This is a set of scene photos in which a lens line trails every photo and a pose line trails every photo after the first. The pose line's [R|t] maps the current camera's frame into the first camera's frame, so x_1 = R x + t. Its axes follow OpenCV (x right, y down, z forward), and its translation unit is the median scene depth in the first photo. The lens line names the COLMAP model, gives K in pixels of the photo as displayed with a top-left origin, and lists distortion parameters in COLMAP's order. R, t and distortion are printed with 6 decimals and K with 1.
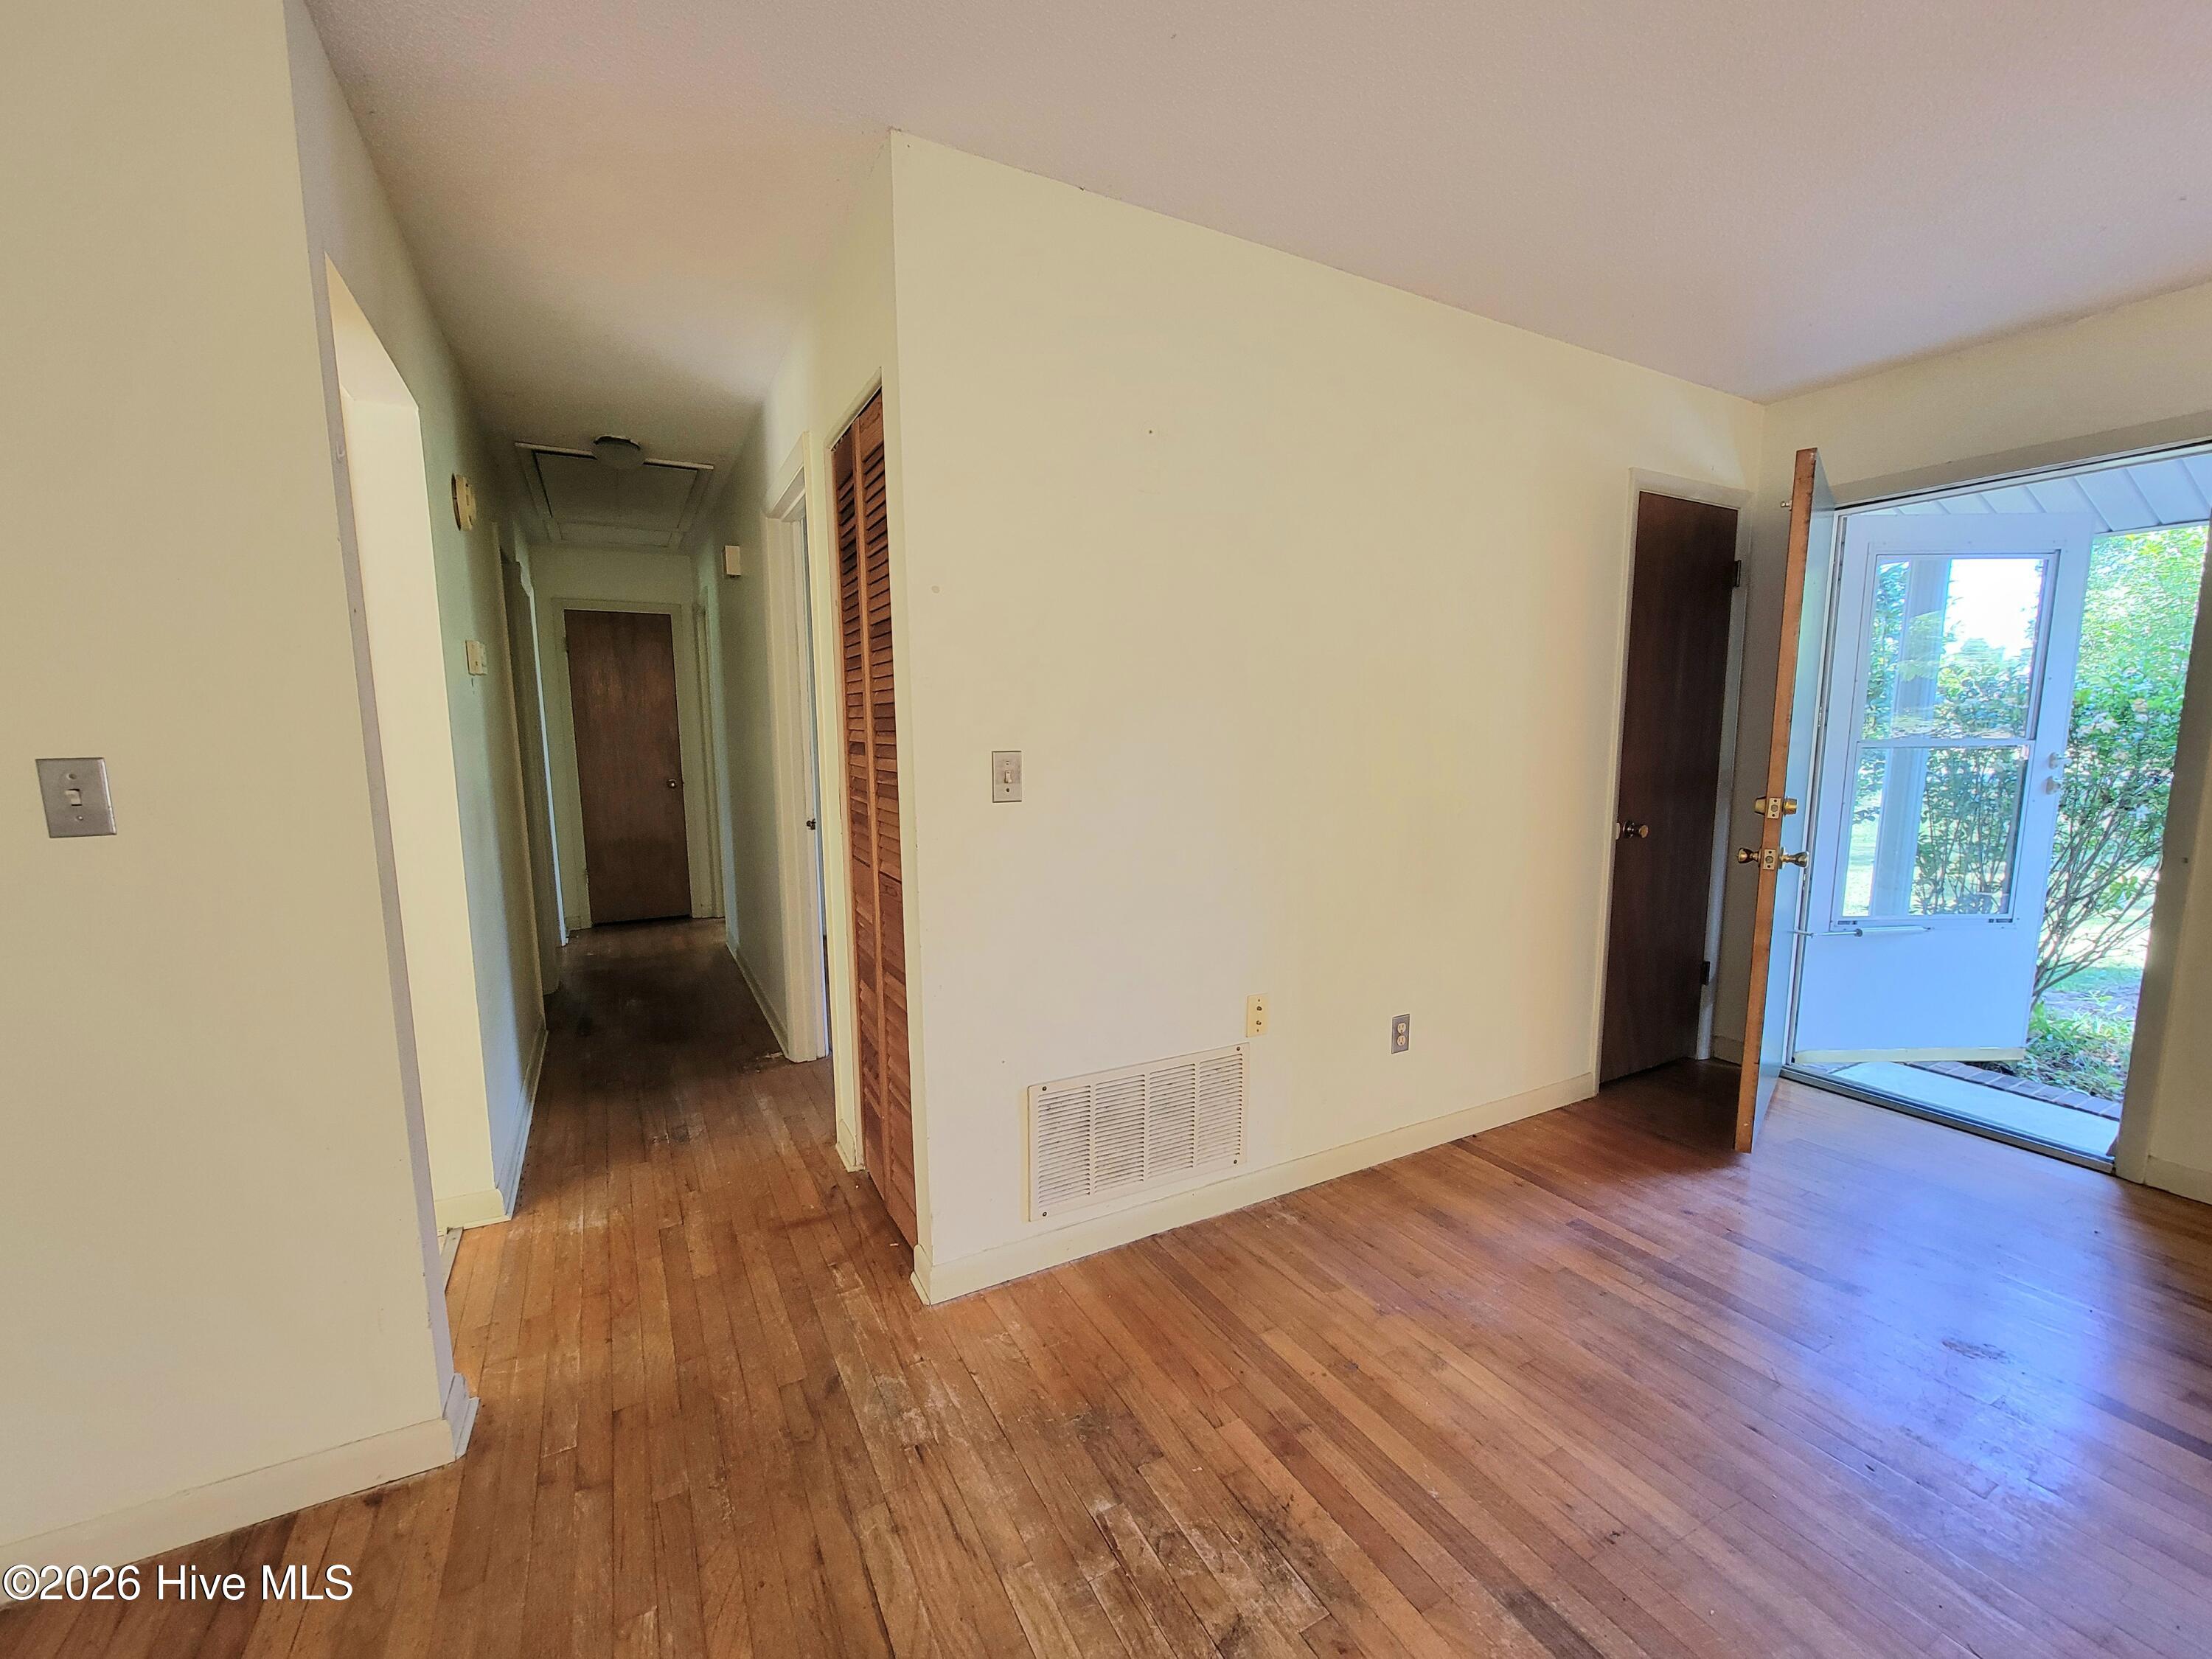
lens RADIAL K [[902.3, 0, 1108.2], [0, 902.3, 844.3], [0, 0, 1]] dist [-0.013567, 0.004966]
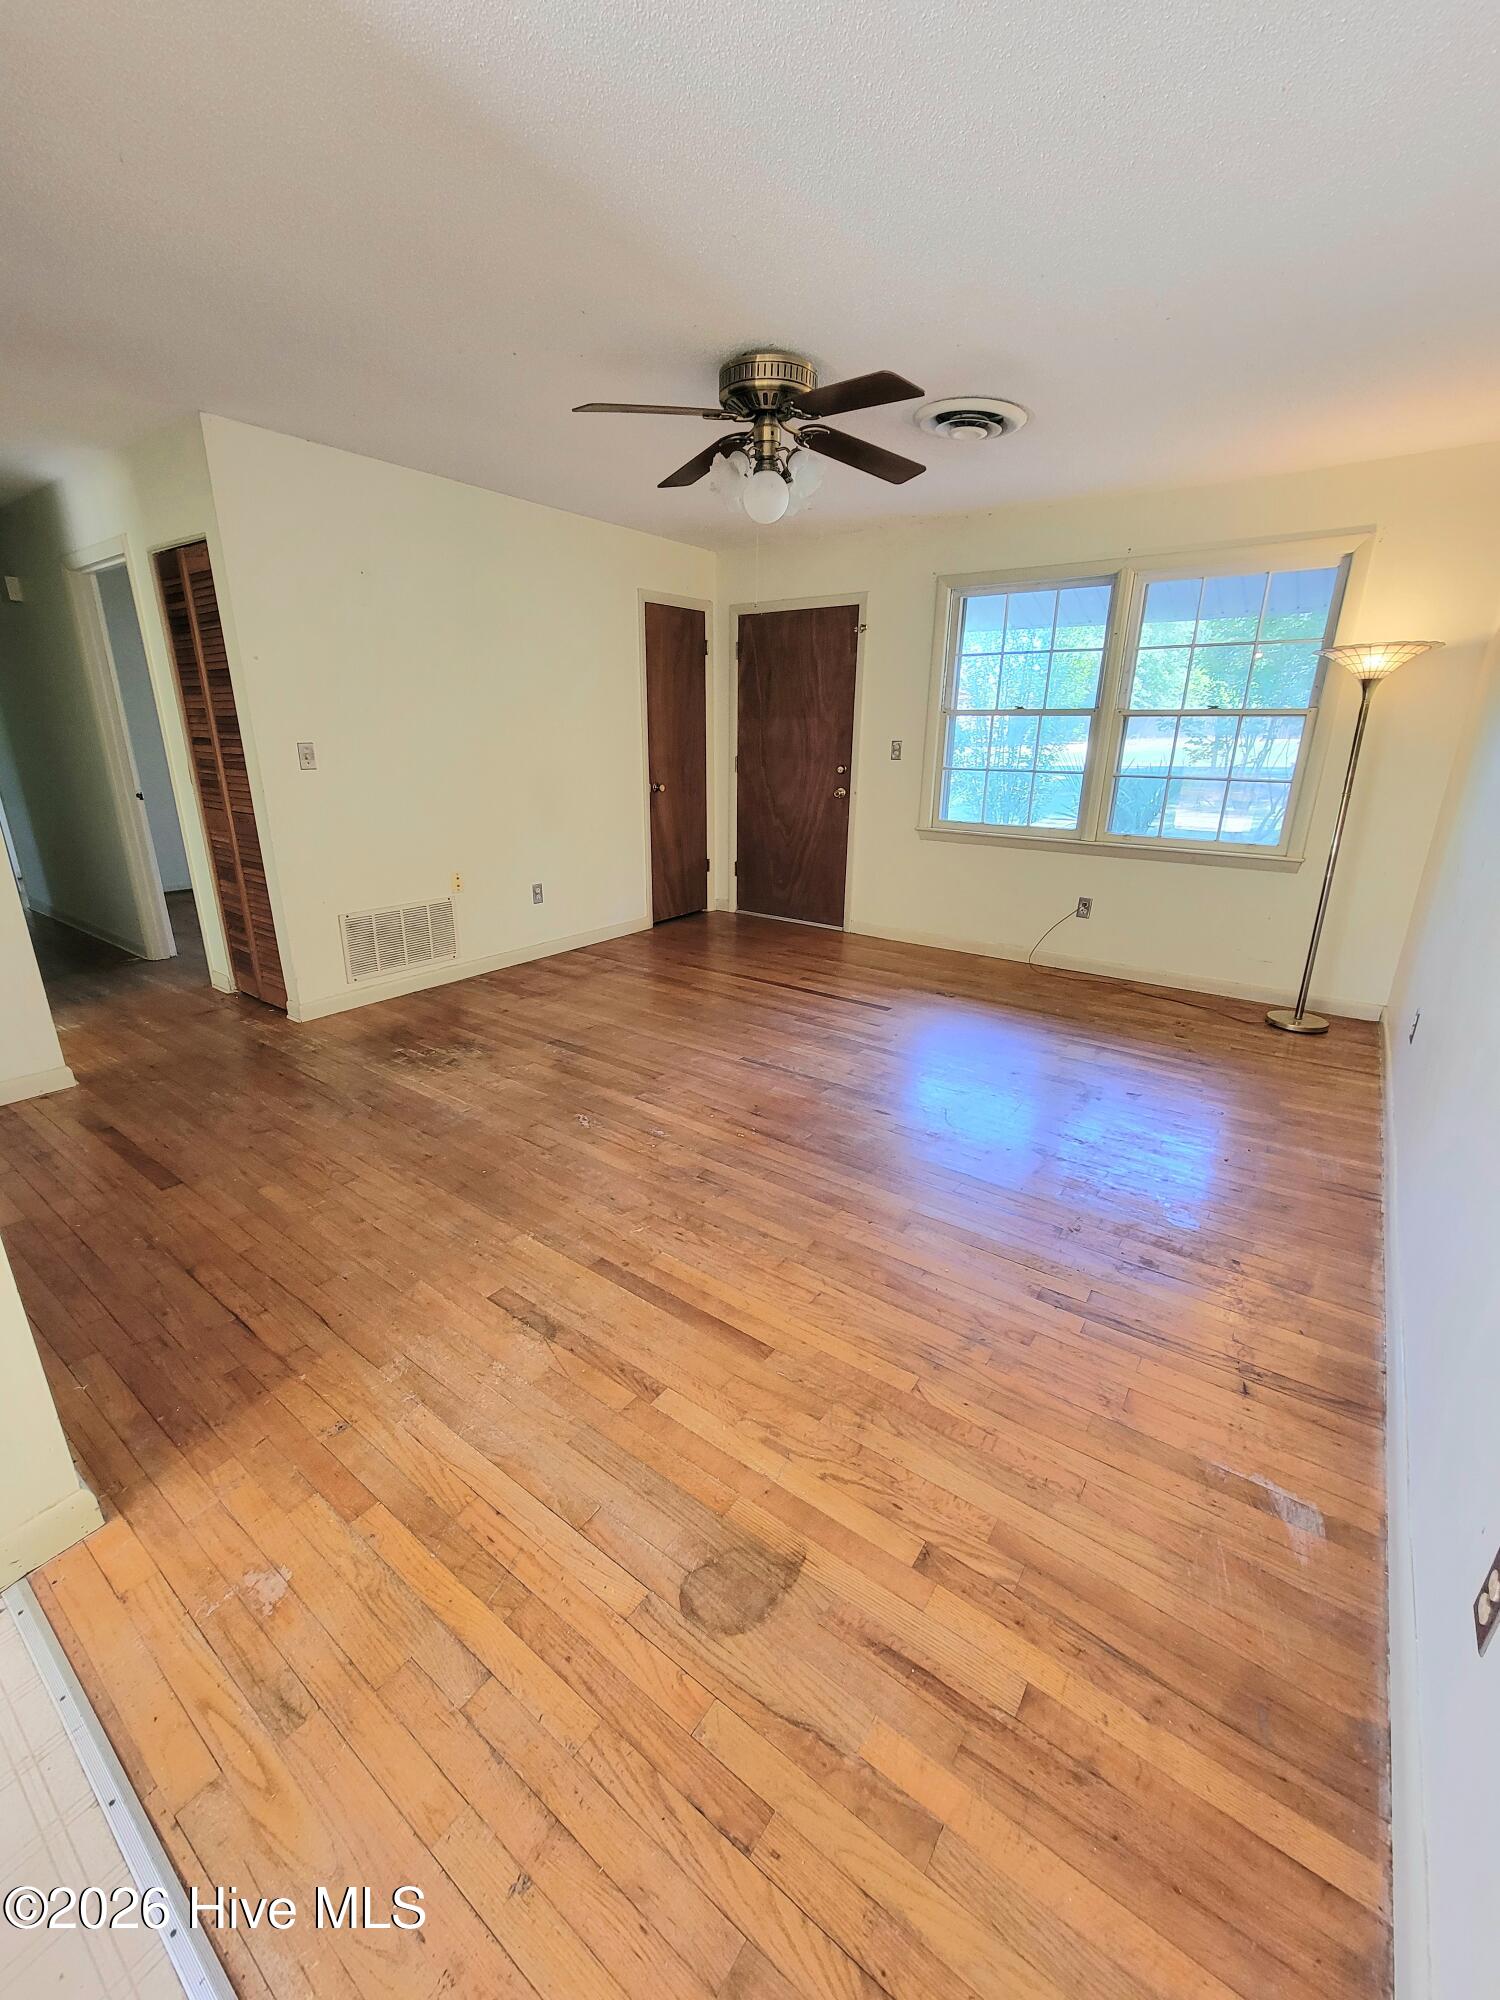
lens RADIAL K [[815.9, 0, 727.8], [0, 815.9, 996.6], [0, 0, 1]] dist [-0.013567, 0.004966]
pose [[0.908520, -0.118799, 0.400598, -0.044357], [0.040941, 0.979427, 0.197602, 0.112922], [-0.415832, -0.163124, 0.894692, -0.944320]]
